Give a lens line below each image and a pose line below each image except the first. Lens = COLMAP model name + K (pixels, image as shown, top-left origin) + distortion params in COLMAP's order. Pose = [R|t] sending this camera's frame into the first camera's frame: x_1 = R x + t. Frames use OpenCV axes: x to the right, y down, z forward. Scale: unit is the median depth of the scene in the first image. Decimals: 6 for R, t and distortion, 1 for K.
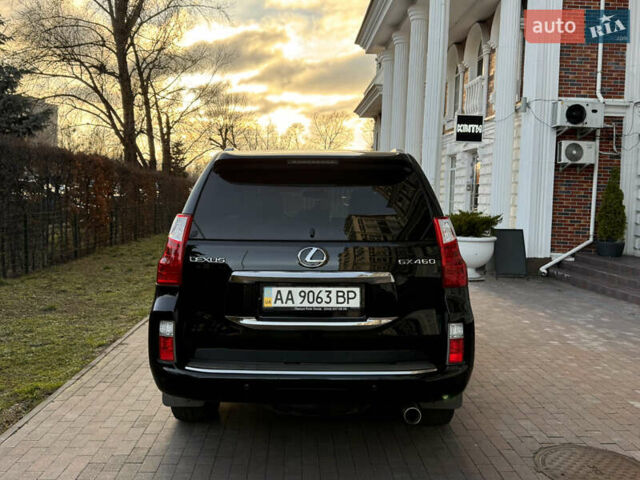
lens RADIAL K [[556.9, 0, 320.0], [0, 556.9, 241.6], [0, 0, 1]] dist [0.005701, -0.031596]
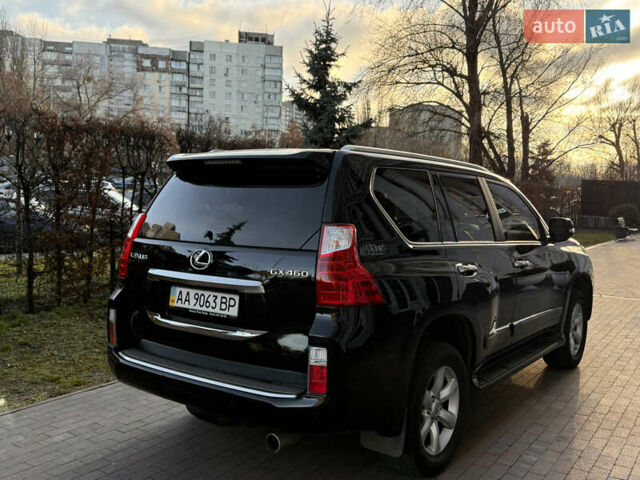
lens RADIAL K [[612.8, 0, 354.0], [0, 612.8, 257.5], [0, 0, 1]] dist [-0.006965, 0.000000]
pose [[0.795879, 0.054780, -0.602972, 0.841720], [-0.051391, 0.998417, 0.022873, -0.014359], [0.603271, 0.012783, 0.797434, 0.299444]]
